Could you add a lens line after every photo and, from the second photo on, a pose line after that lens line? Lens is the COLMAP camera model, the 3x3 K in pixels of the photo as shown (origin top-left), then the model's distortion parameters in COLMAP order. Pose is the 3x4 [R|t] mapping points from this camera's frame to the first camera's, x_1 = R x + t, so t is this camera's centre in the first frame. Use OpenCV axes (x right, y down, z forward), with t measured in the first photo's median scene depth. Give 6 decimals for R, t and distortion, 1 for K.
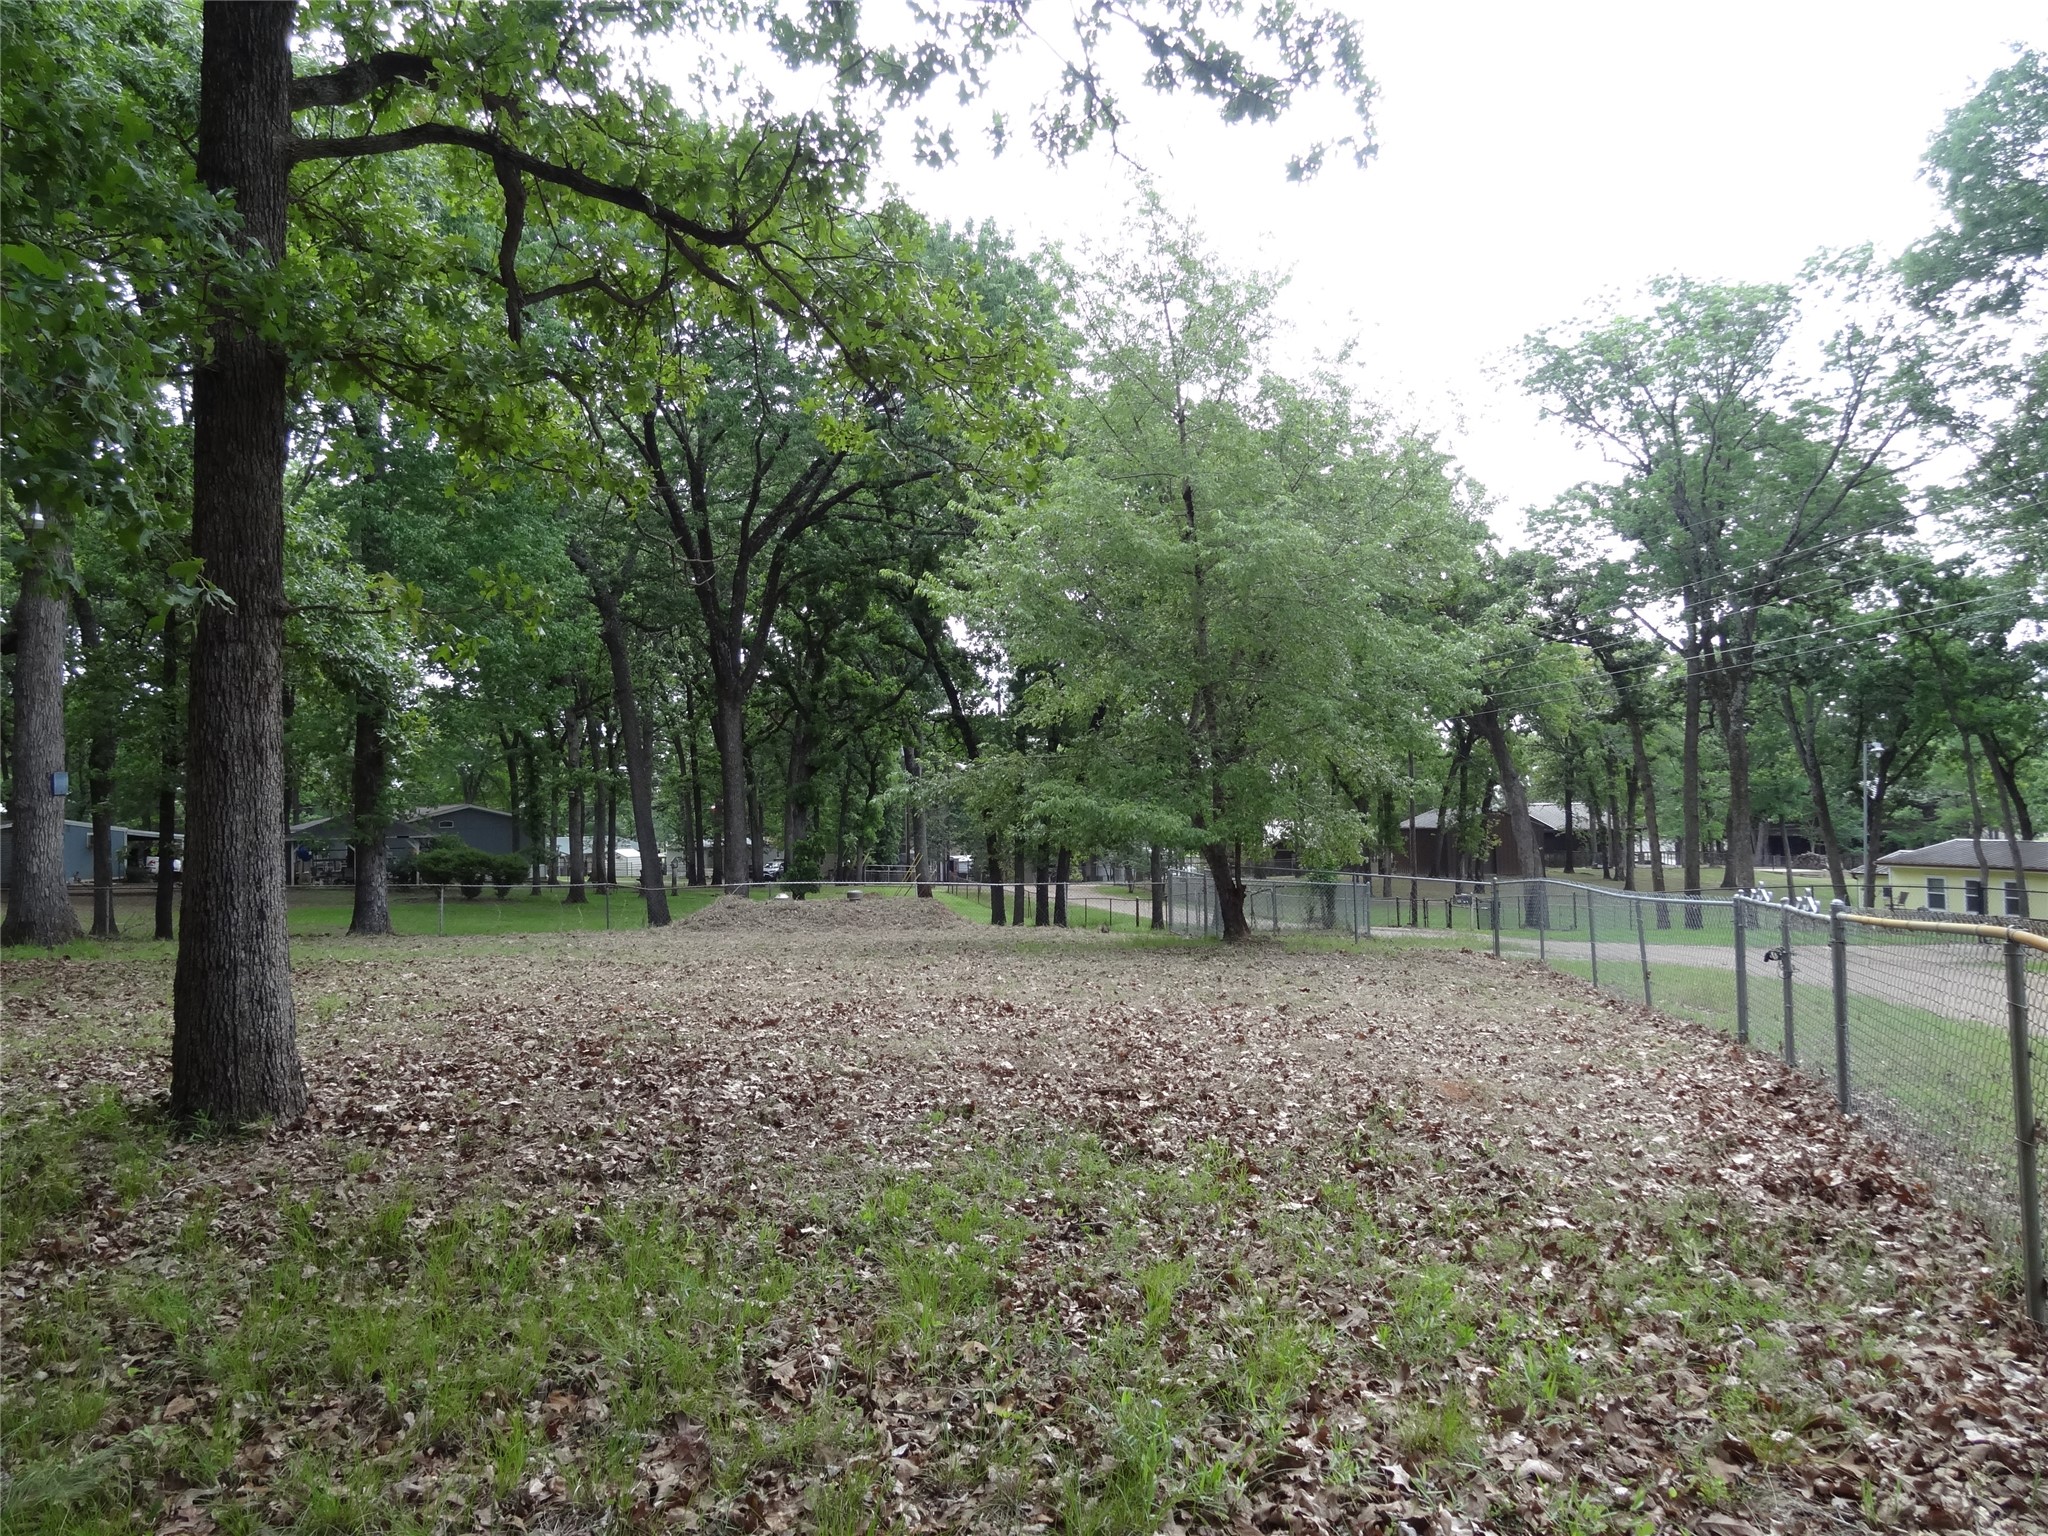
lens RADIAL K [[1435.6, 0, 1024.8], [0, 1435.6, 768.9], [0, 0, 1]] dist [0.000538, 0.008550]
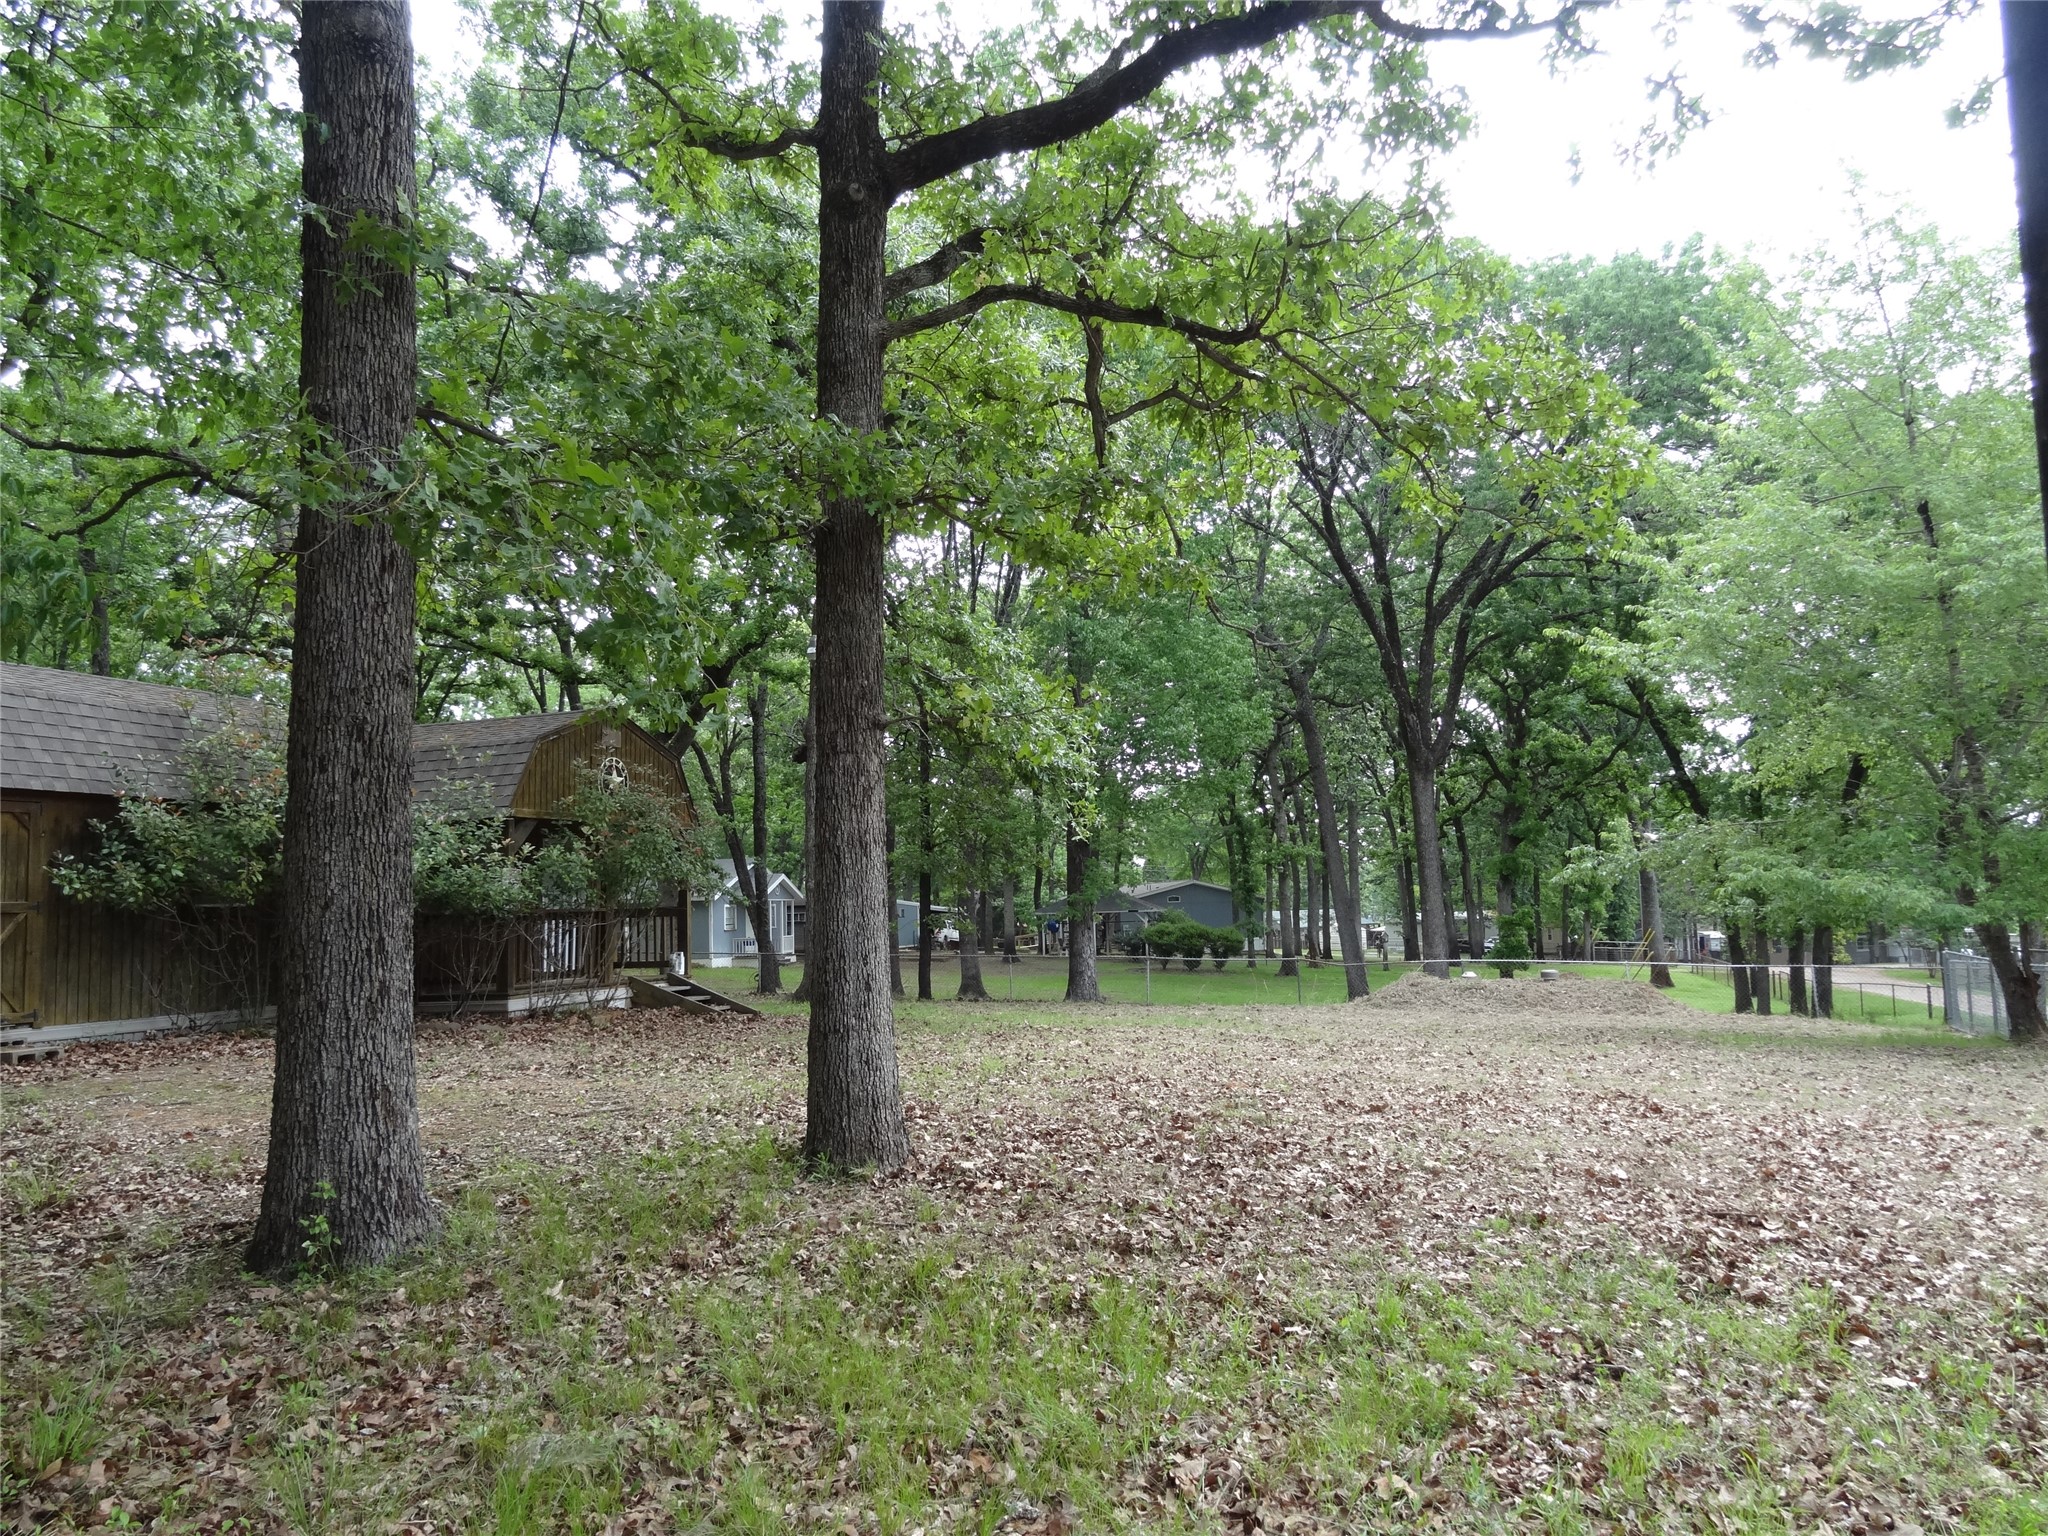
lens RADIAL K [[1436.7, 0, 1018.6], [0, 1436.7, 764.4], [0, 0, 1]] dist [-0.002806, 0.009888]
pose [[0.880676, -0.048492, -0.471231, 0.108242], [0.022911, 0.997943, -0.059875, -0.004106], [0.473165, 0.041935, 0.879975, 0.027452]]
